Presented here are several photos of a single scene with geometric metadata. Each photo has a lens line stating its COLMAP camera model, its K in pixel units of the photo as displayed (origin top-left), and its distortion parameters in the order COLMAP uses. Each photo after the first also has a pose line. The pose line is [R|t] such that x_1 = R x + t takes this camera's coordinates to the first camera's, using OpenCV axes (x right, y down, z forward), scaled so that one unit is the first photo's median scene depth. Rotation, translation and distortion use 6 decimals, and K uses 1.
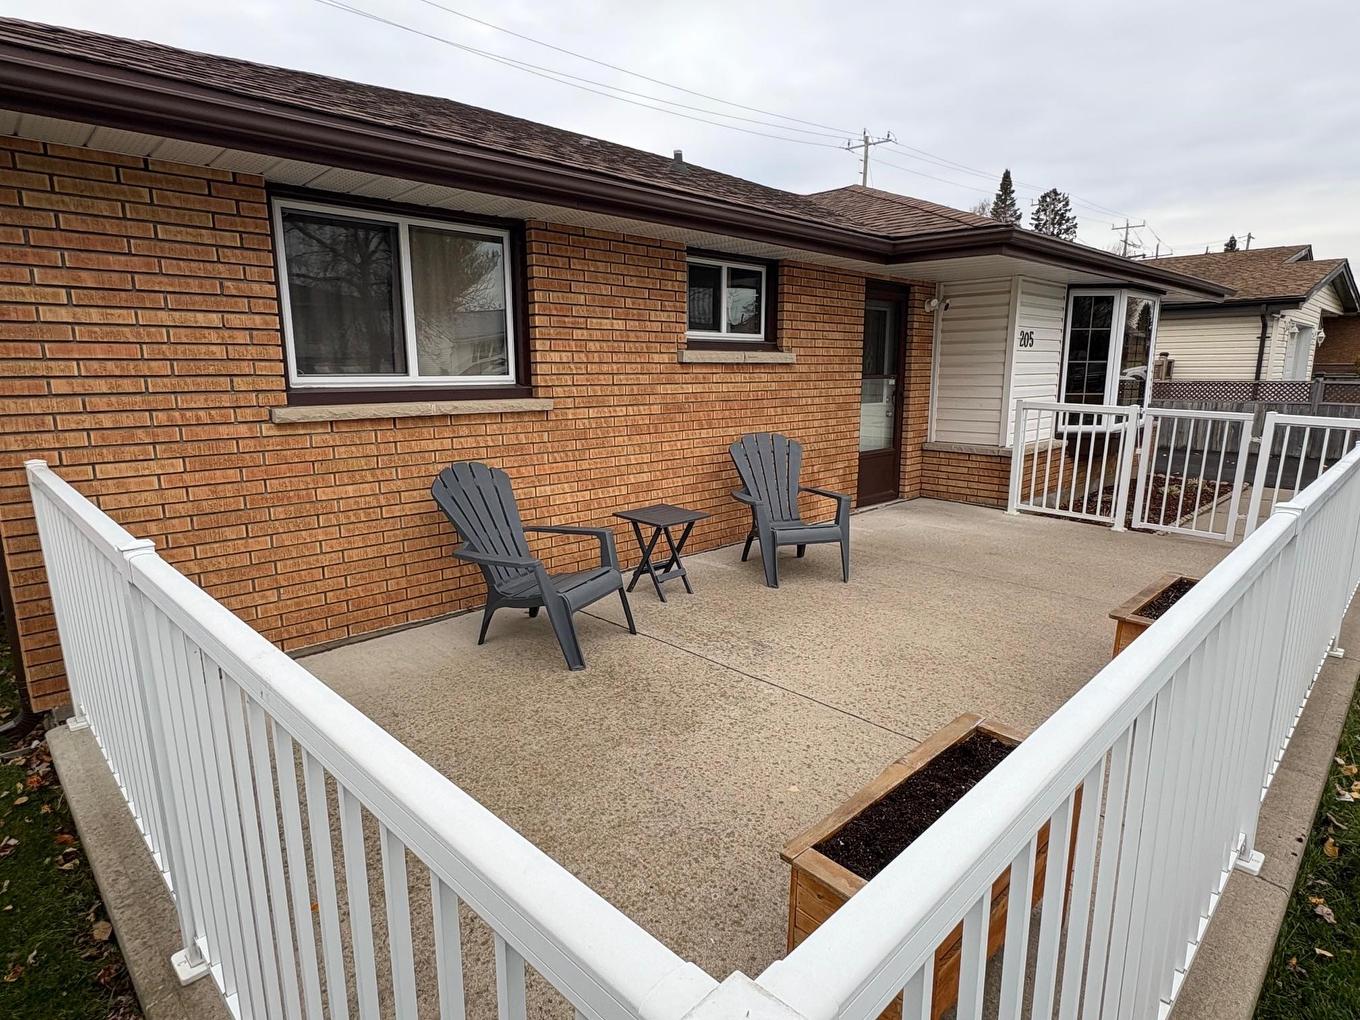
lens RADIAL K [[742.8, 0, 670.3], [0, 742.8, 509.1], [0, 0, 1]] dist [0.001756, 0.000100]
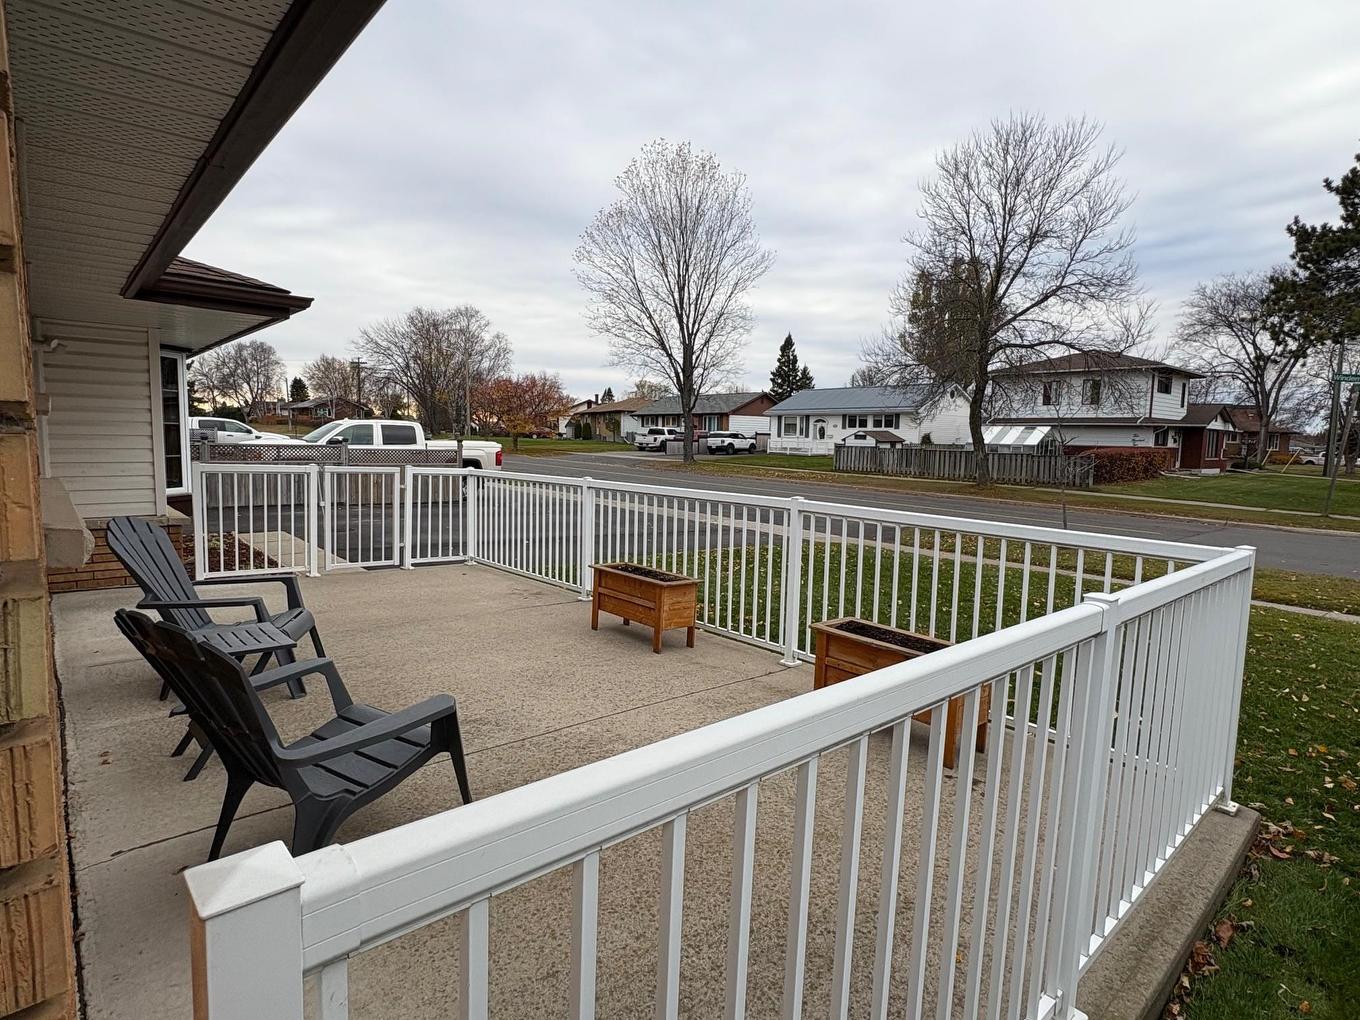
lens RADIAL K [[742.8, 0, 670.3], [0, 742.8, 509.1], [0, 0, 1]] dist [0.001756, 0.000100]
pose [[0.061074, -0.091544, 0.993926, -0.459872], [0.168940, 0.982366, 0.080099, -0.068209], [-0.983732, 0.163022, 0.075462, 0.377506]]
